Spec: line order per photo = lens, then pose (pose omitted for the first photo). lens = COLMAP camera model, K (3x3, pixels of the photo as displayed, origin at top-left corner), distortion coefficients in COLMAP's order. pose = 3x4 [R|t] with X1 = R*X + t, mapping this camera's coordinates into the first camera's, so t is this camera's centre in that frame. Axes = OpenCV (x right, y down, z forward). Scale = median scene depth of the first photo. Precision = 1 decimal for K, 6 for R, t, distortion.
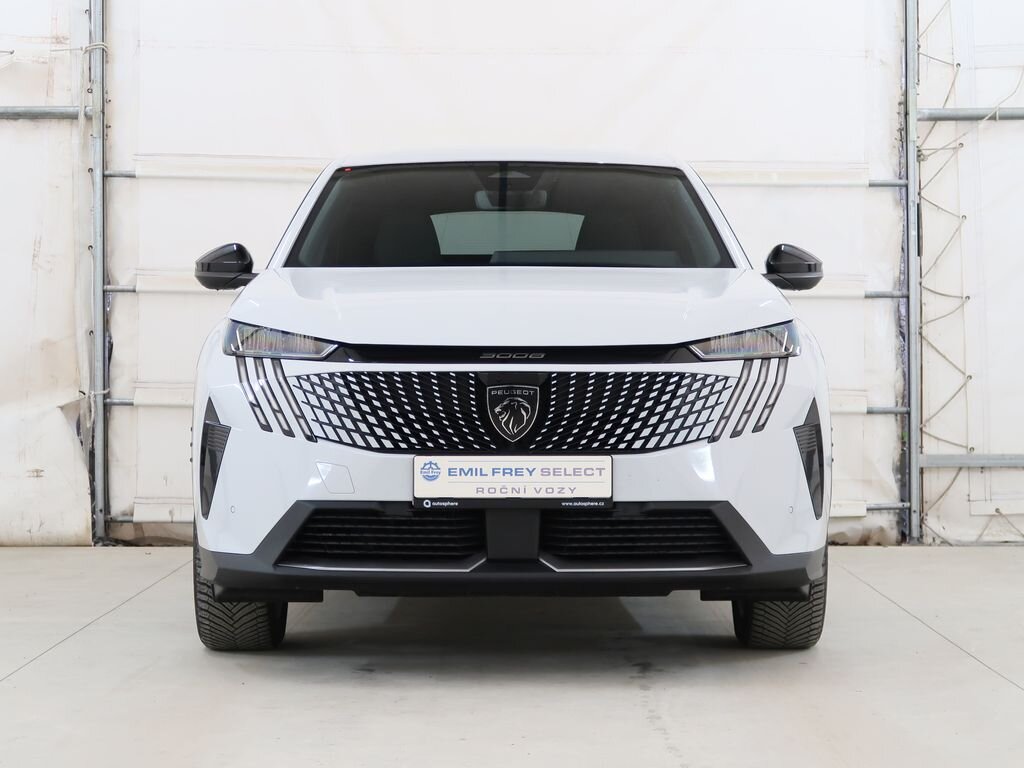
lens RADIAL K [[1341.6, 0, 511.7], [0, 1341.6, 388.3], [0, 0, 1]] dist [0.005283, 0.000000]
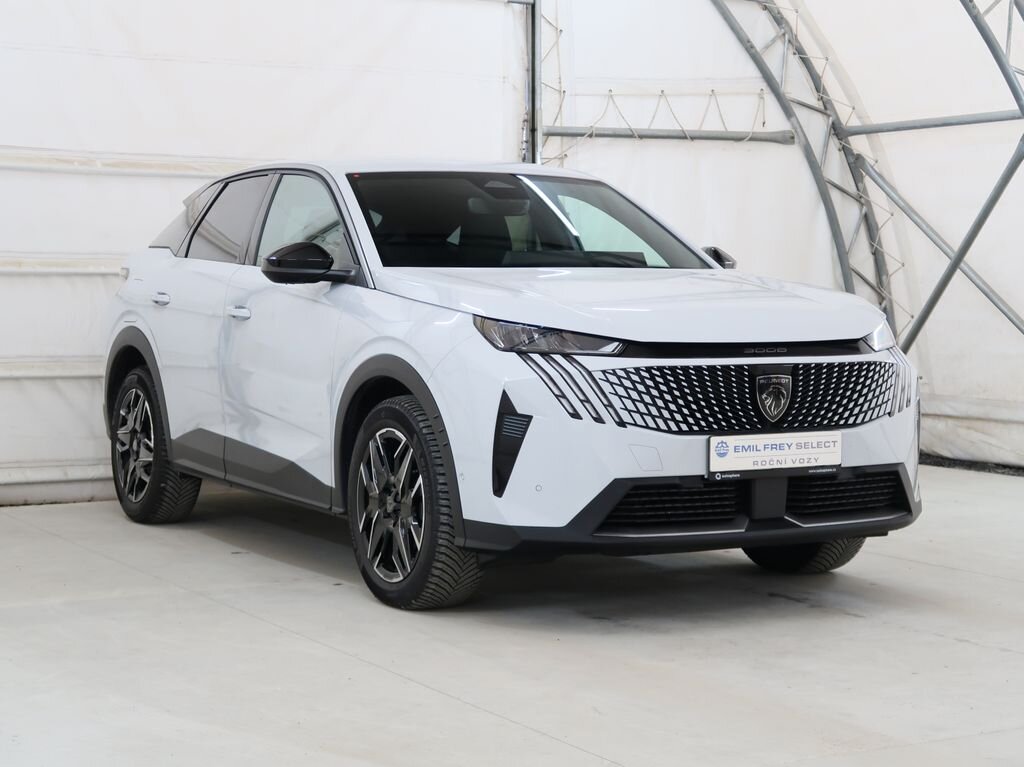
lens RADIAL K [[1120.2, 0, 512.5], [0, 1120.2, 376.1], [0, 0, 1]] dist [-0.004130, 0.000000]
pose [[0.959359, -0.018940, 0.281550, -0.506369], [0.012654, 0.999629, 0.024127, -0.028526], [-0.281903, -0.019584, 0.959243, 0.099793]]
